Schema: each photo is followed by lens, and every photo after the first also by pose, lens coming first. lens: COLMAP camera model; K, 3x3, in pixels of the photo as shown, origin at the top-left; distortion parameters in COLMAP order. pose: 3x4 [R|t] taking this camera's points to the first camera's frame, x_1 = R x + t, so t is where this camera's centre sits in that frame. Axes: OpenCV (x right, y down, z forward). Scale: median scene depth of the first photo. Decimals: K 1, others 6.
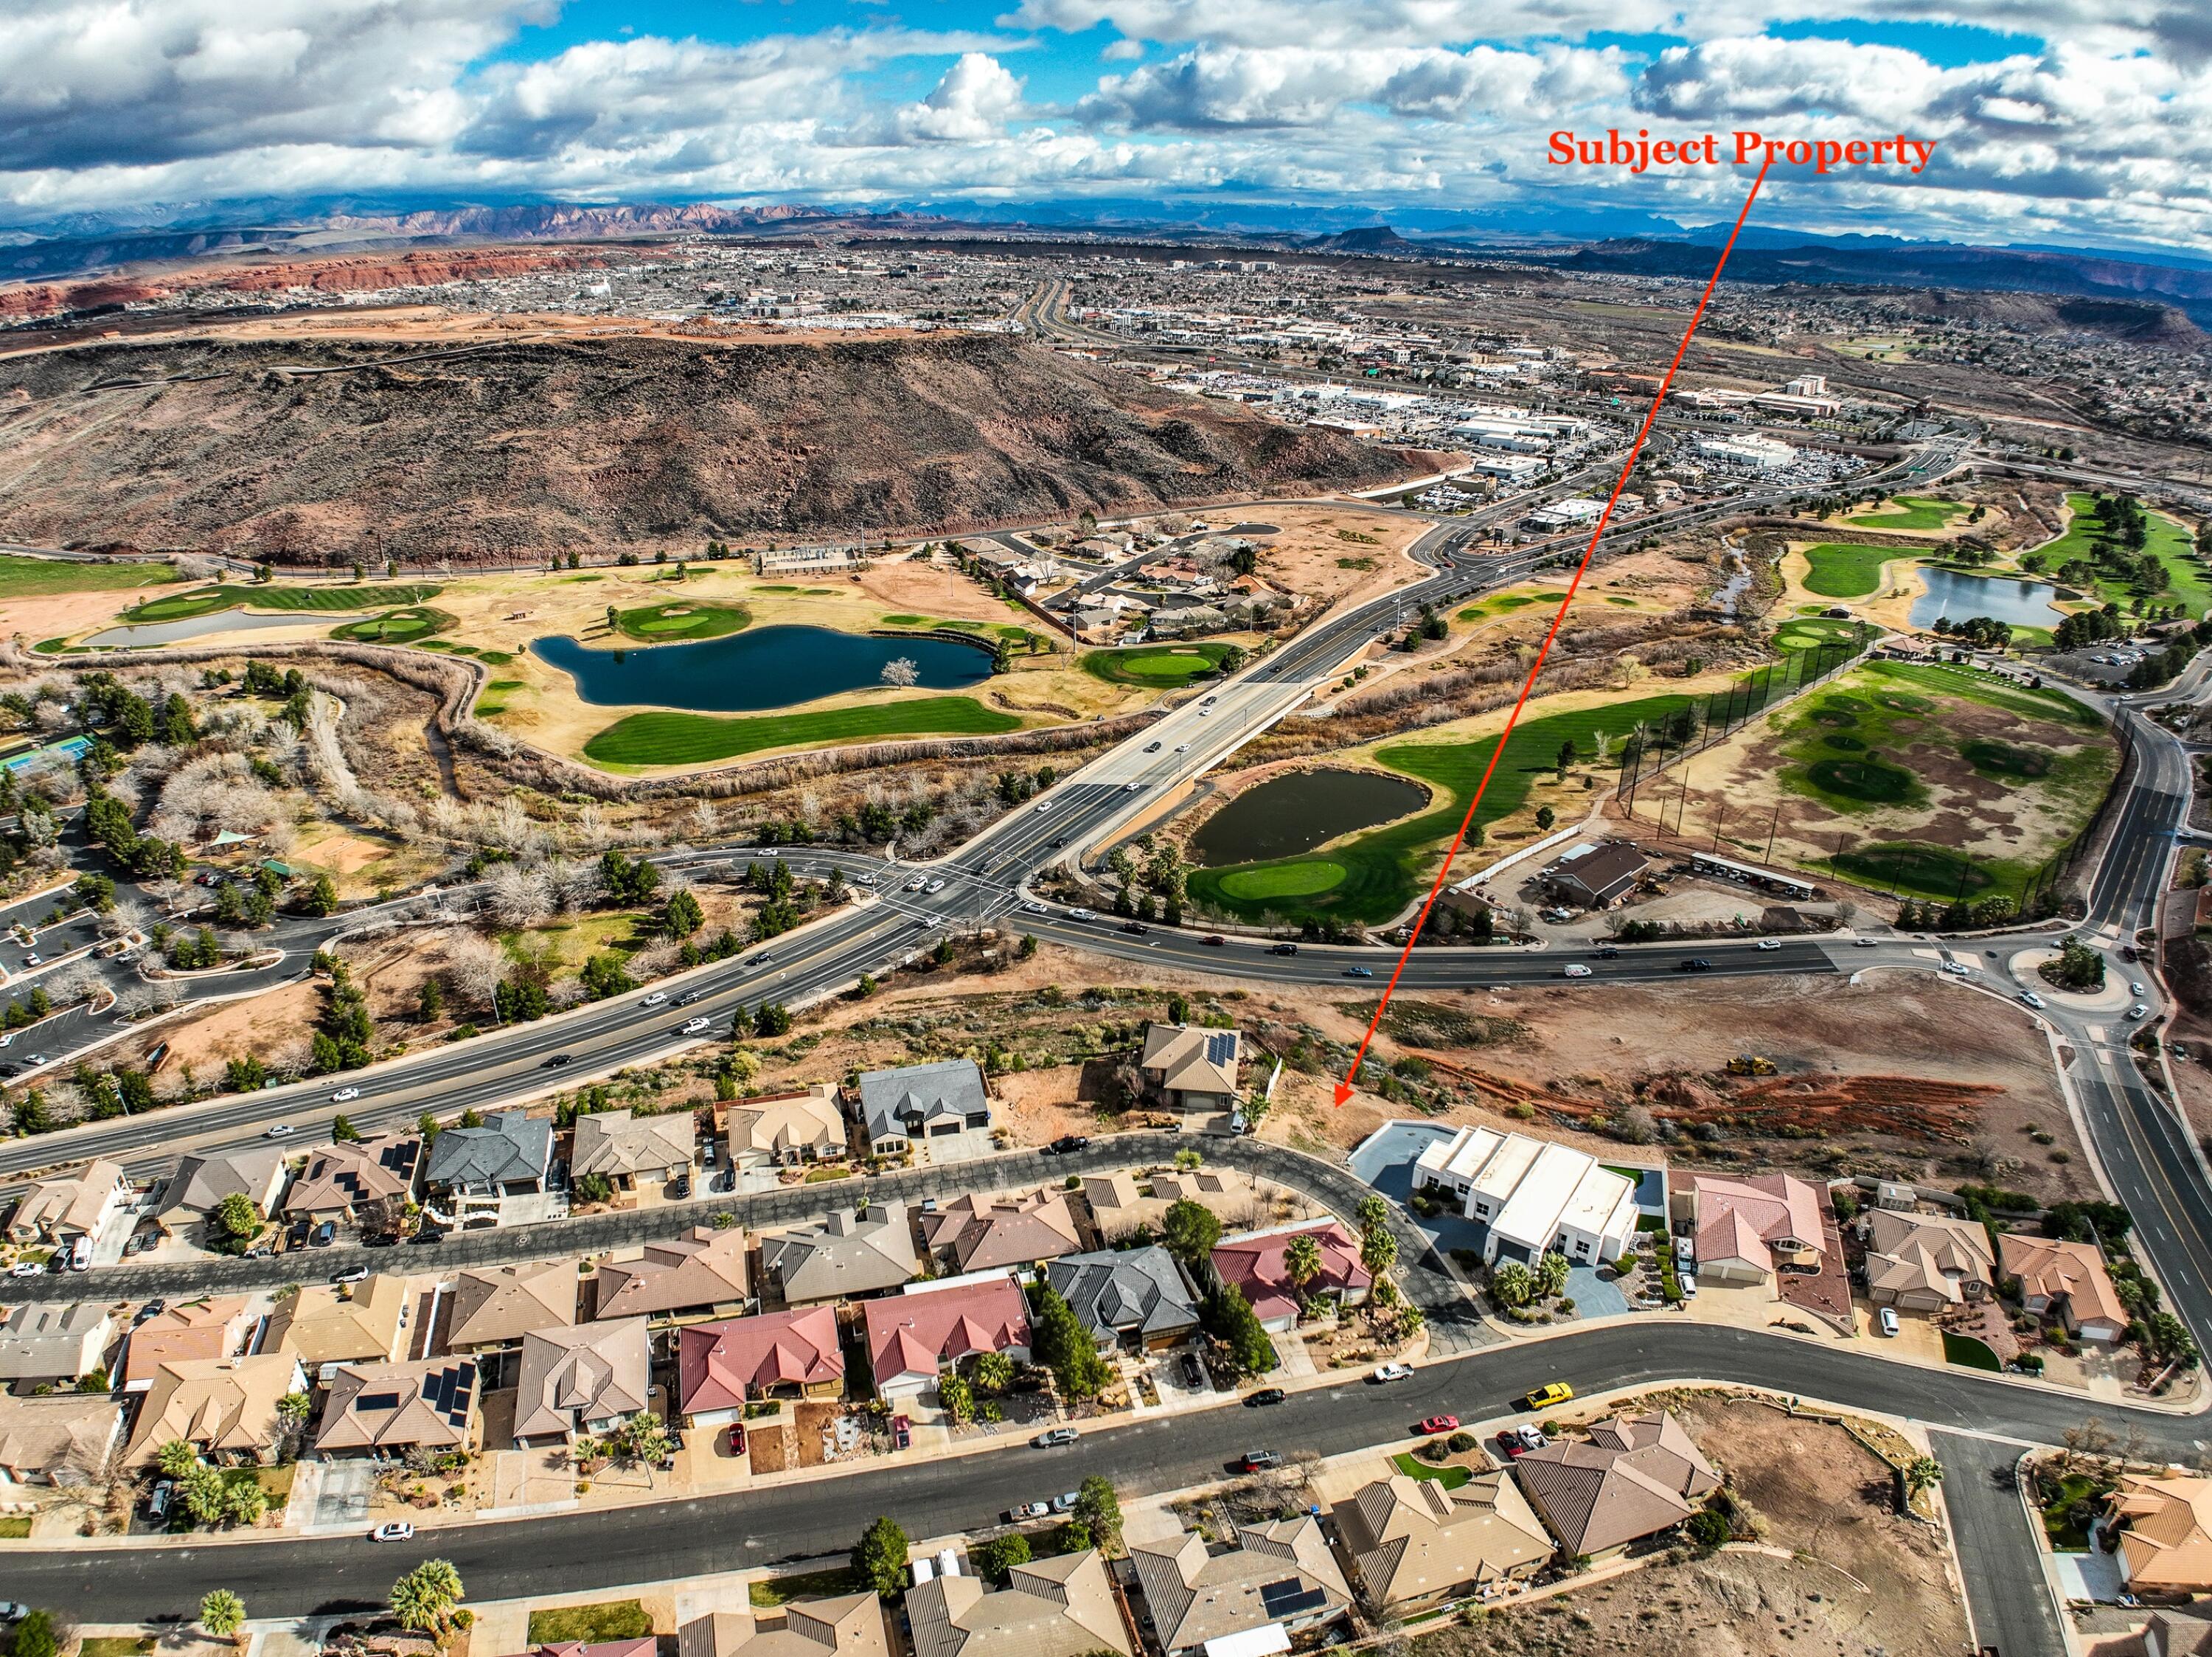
lens RADIAL K [[1377.2, 0, 1104.5], [0, 1377.2, 796.6], [0, 0, 1]] dist [-0.177646, 0.022971]
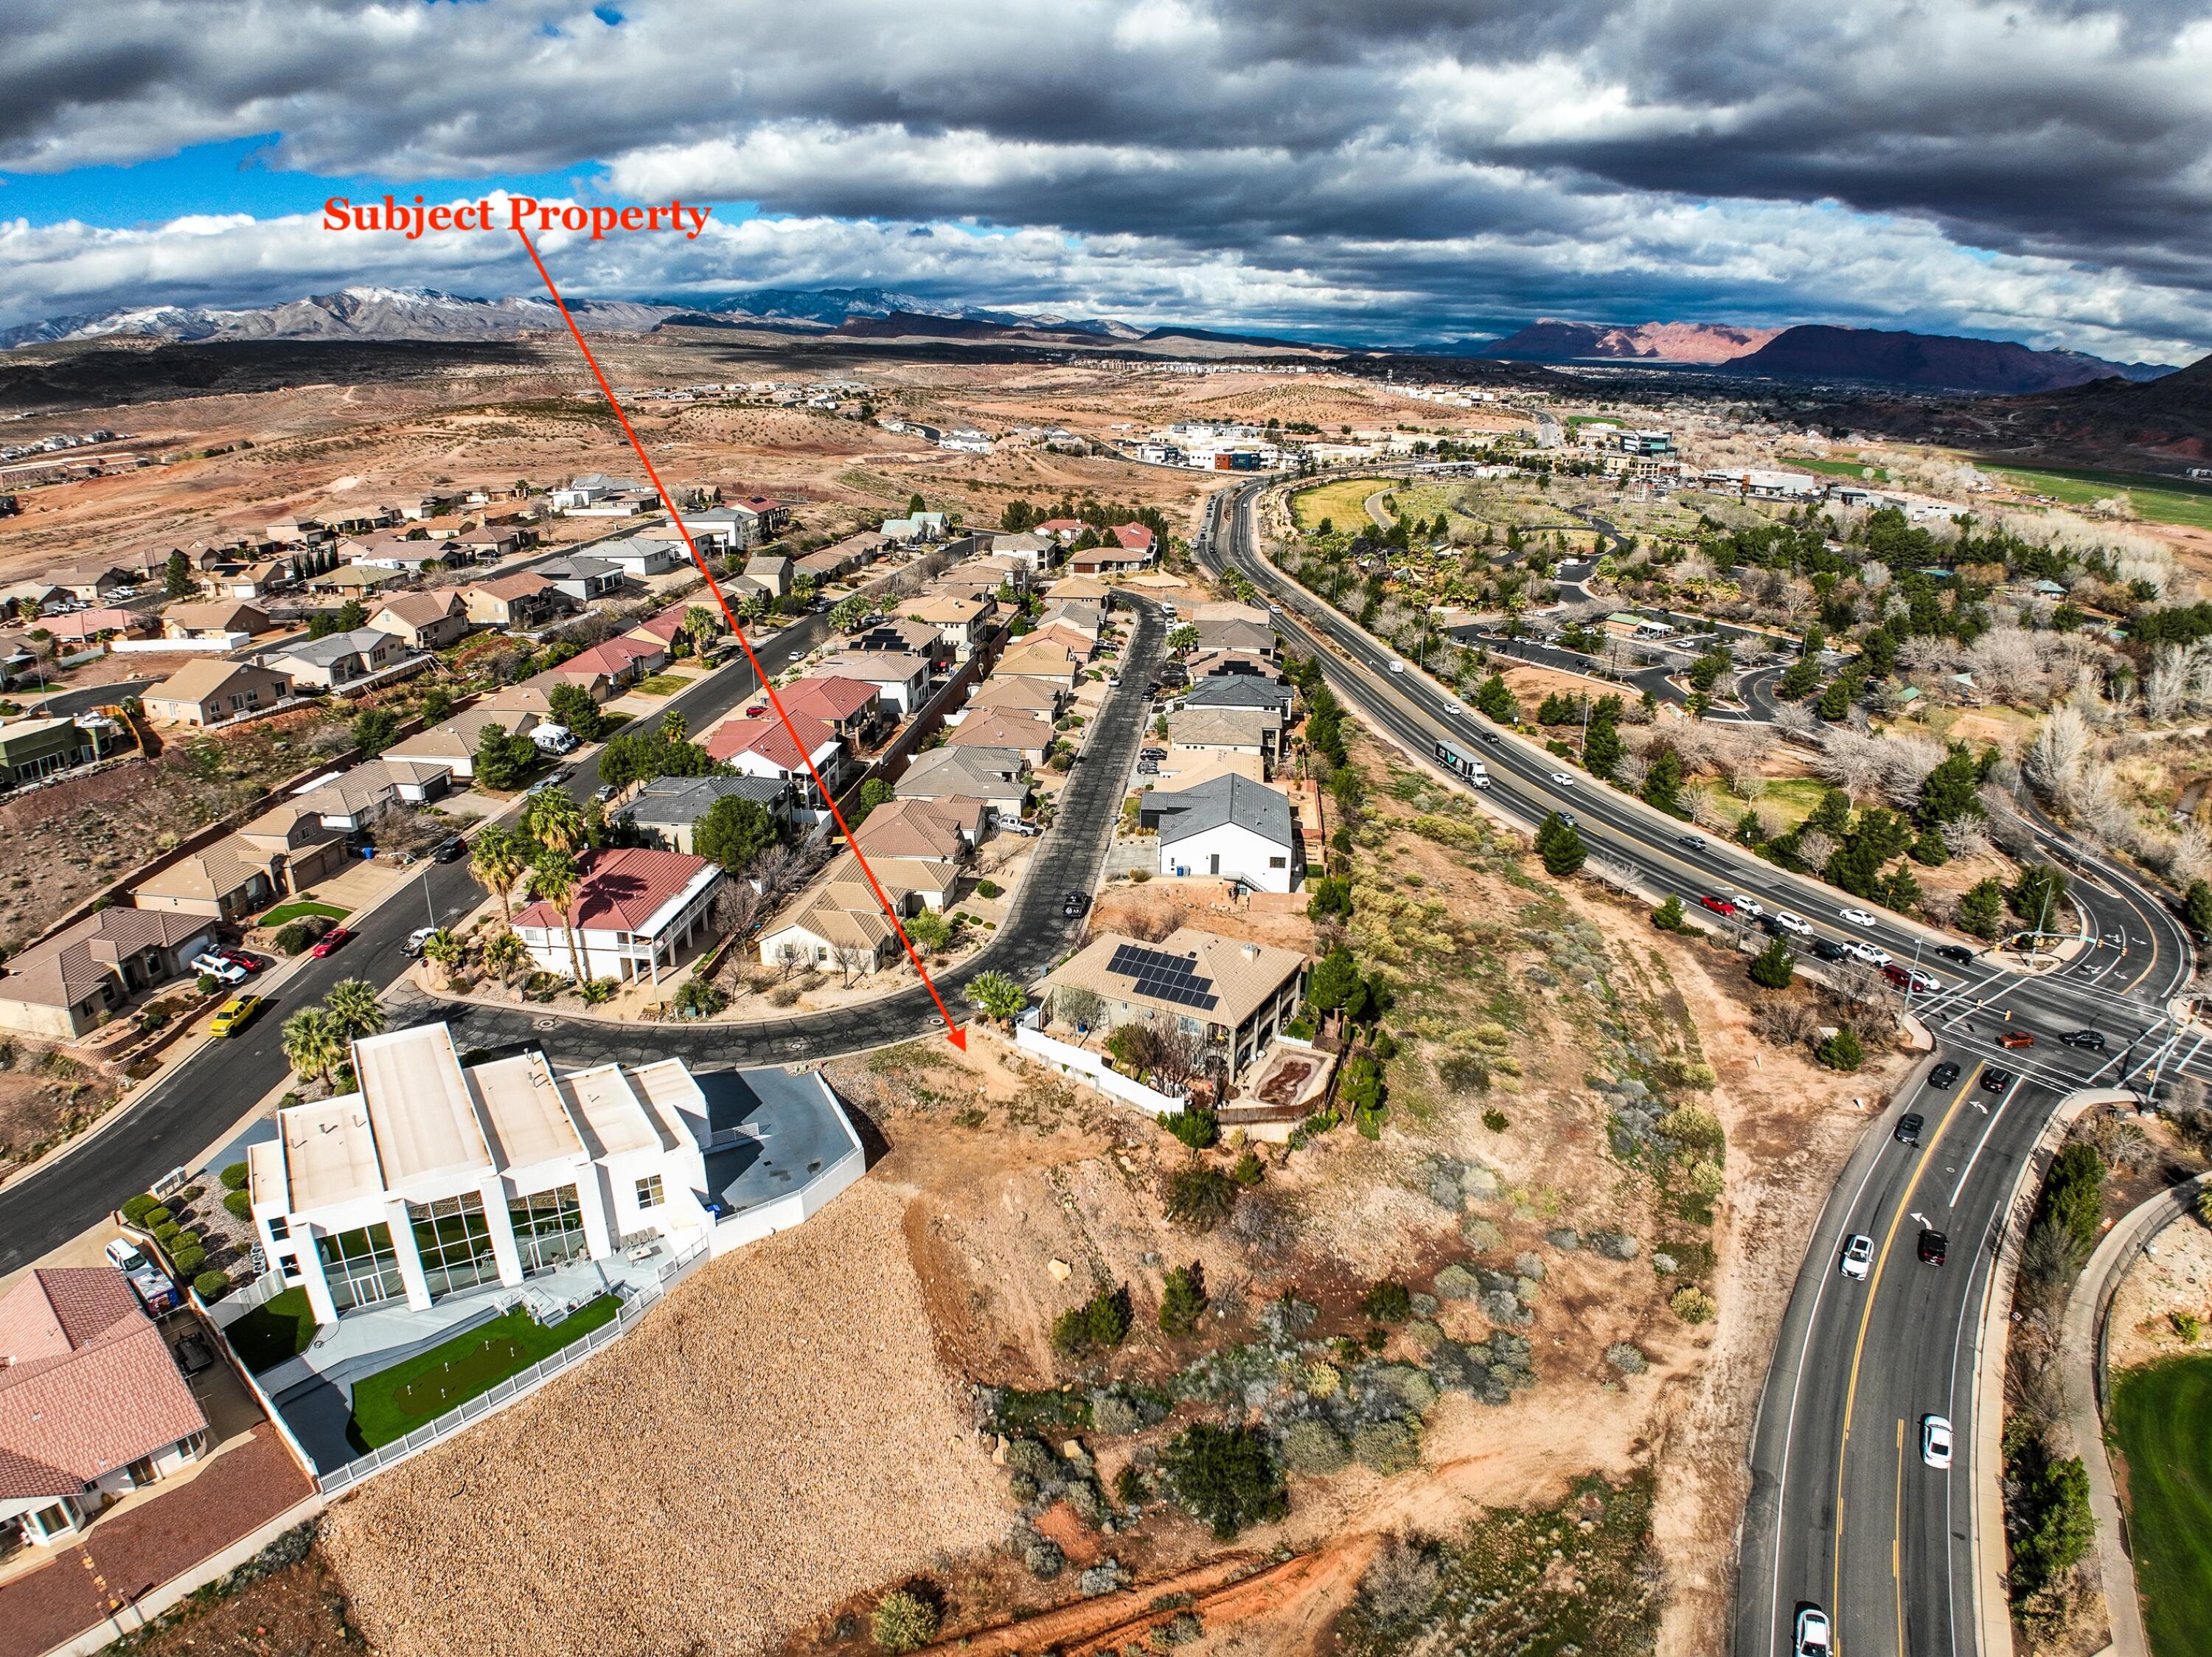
lens RADIAL K [[1377.2, 0, 1108.1], [0, 1377.2, 796.0], [0, 0, 1]] dist [-0.177646, 0.022971]
pose [[-0.359295, 0.287422, -0.887860, 0.253232], [-0.366791, 0.831333, 0.417553, -0.037792], [0.858121, 0.475684, -0.193270, 0.499941]]
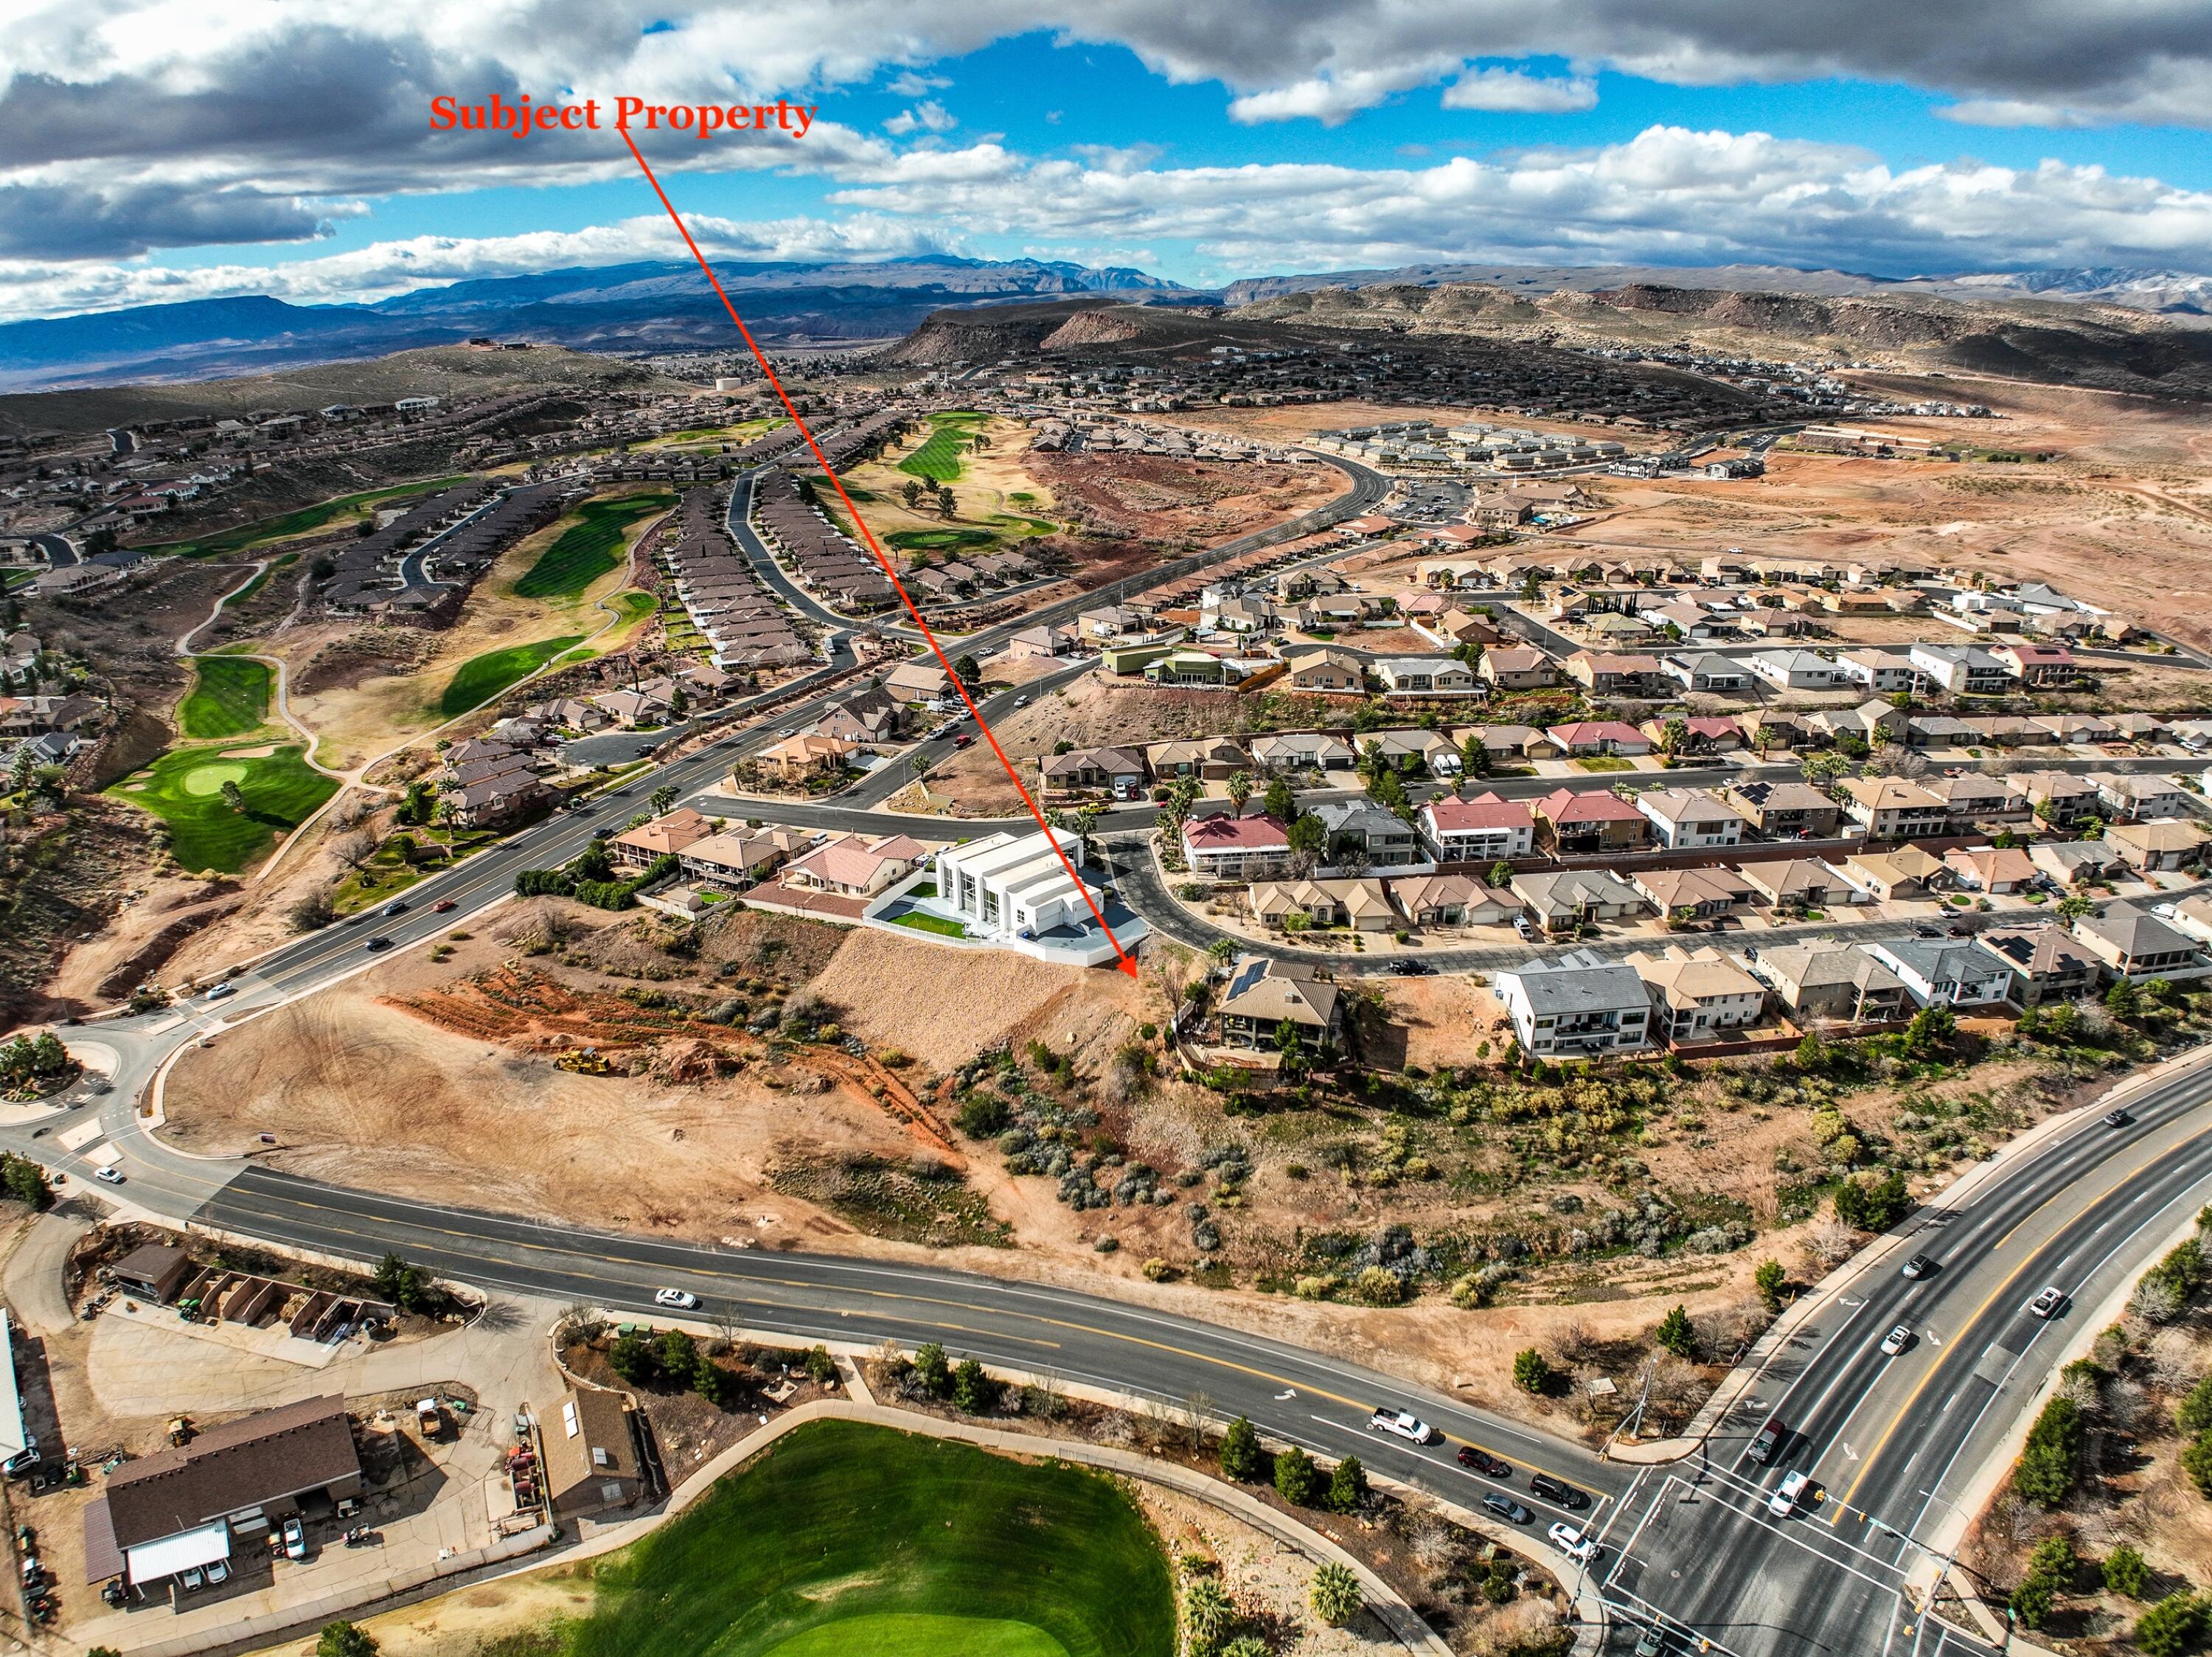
lens RADIAL K [[1377.2, 0, 1100.0], [0, 1377.2, 795.5], [0, 0, 1]] dist [-0.177646, 0.022971]
pose [[-0.987681, -0.046659, 0.149362, 0.025541], [0.067460, 0.734289, 0.675477, -0.243137], [-0.141192, 0.677232, -0.722095, 0.750442]]
